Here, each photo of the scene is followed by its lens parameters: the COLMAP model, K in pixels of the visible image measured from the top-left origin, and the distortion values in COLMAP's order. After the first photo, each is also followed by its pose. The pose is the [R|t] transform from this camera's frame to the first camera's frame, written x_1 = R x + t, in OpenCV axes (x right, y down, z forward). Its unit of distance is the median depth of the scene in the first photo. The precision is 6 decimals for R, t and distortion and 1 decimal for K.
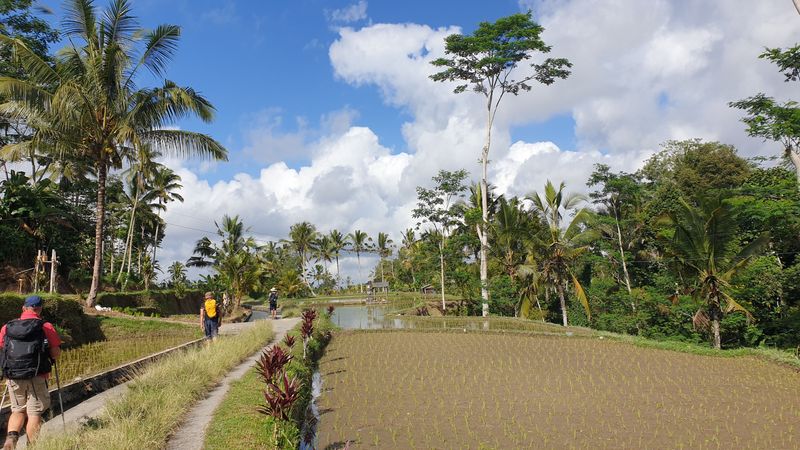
lens RADIAL K [[569.5, 0, 394.2], [0, 569.5, 219.9], [0, 0, 1]] dist [0.107453, -0.000278]
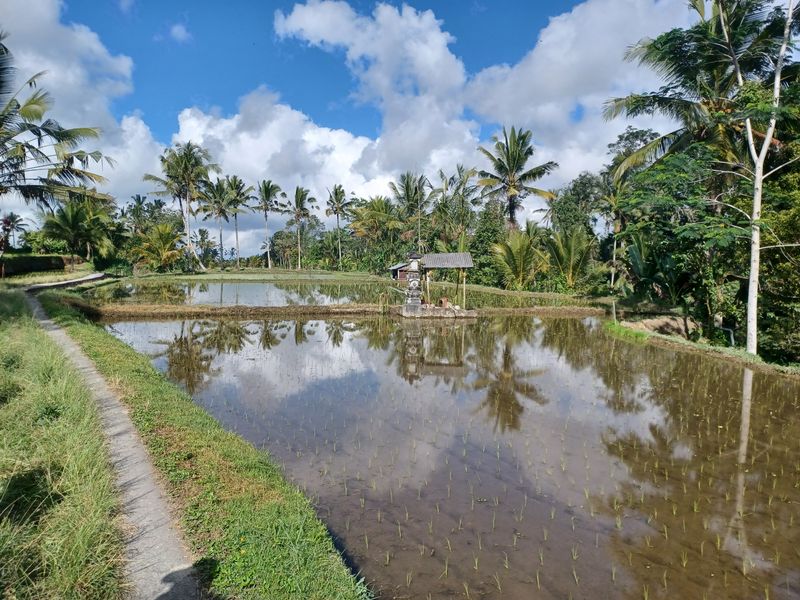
lens RADIAL K [[579.4, 0, 401.5], [0, 579.4, 299.8], [0, 0, 1]] dist [0.035017, -0.001365]
pose [[0.977017, 0.043890, 0.208596, -0.058206], [-0.079844, 0.982683, 0.167208, 0.039533], [-0.197645, -0.180020, 0.963602, 0.325449]]
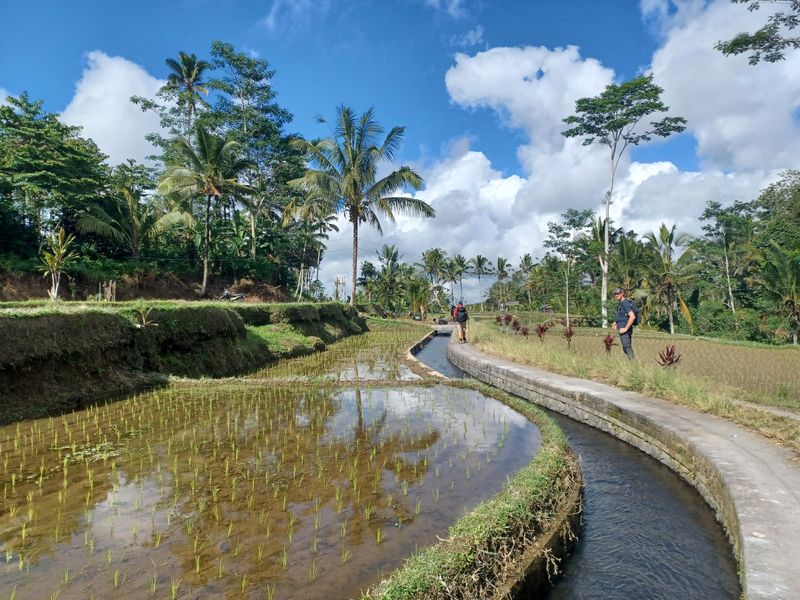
lens RADIAL K [[579.4, 0, 416.1], [0, 579.4, 285.9], [0, 0, 1]] dist [0.035017, -0.001365]
pose [[0.990046, 0.014586, -0.139989, -0.035095], [-0.003520, 0.996871, 0.078969, -0.012540], [0.140702, -0.077690, 0.986999, -0.145222]]
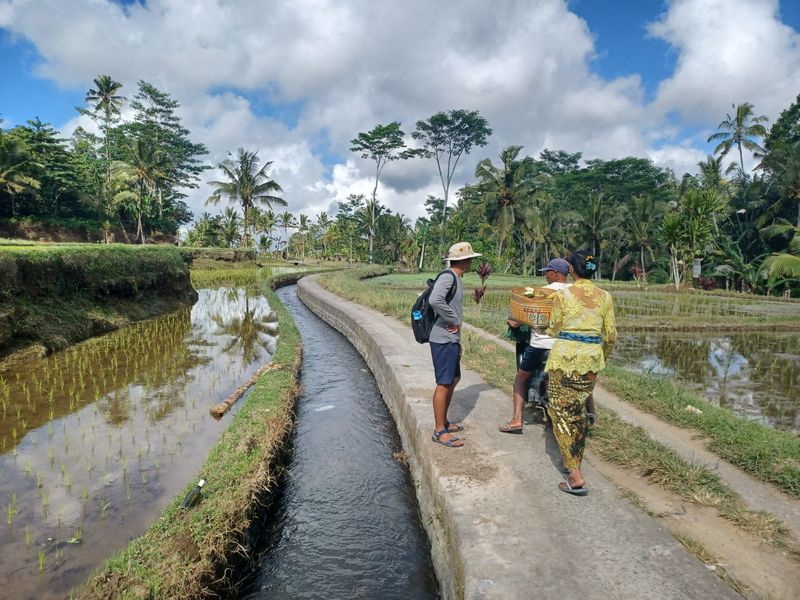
lens RADIAL K [[579.4, 0, 396.7], [0, 579.4, 298.0], [0, 0, 1]] dist [0.035017, -0.001365]
pose [[0.980838, 0.026212, 0.193052, -0.088032], [-0.061741, 0.981653, 0.180404, -0.062803], [-0.184781, -0.188866, 0.964461, -0.614713]]
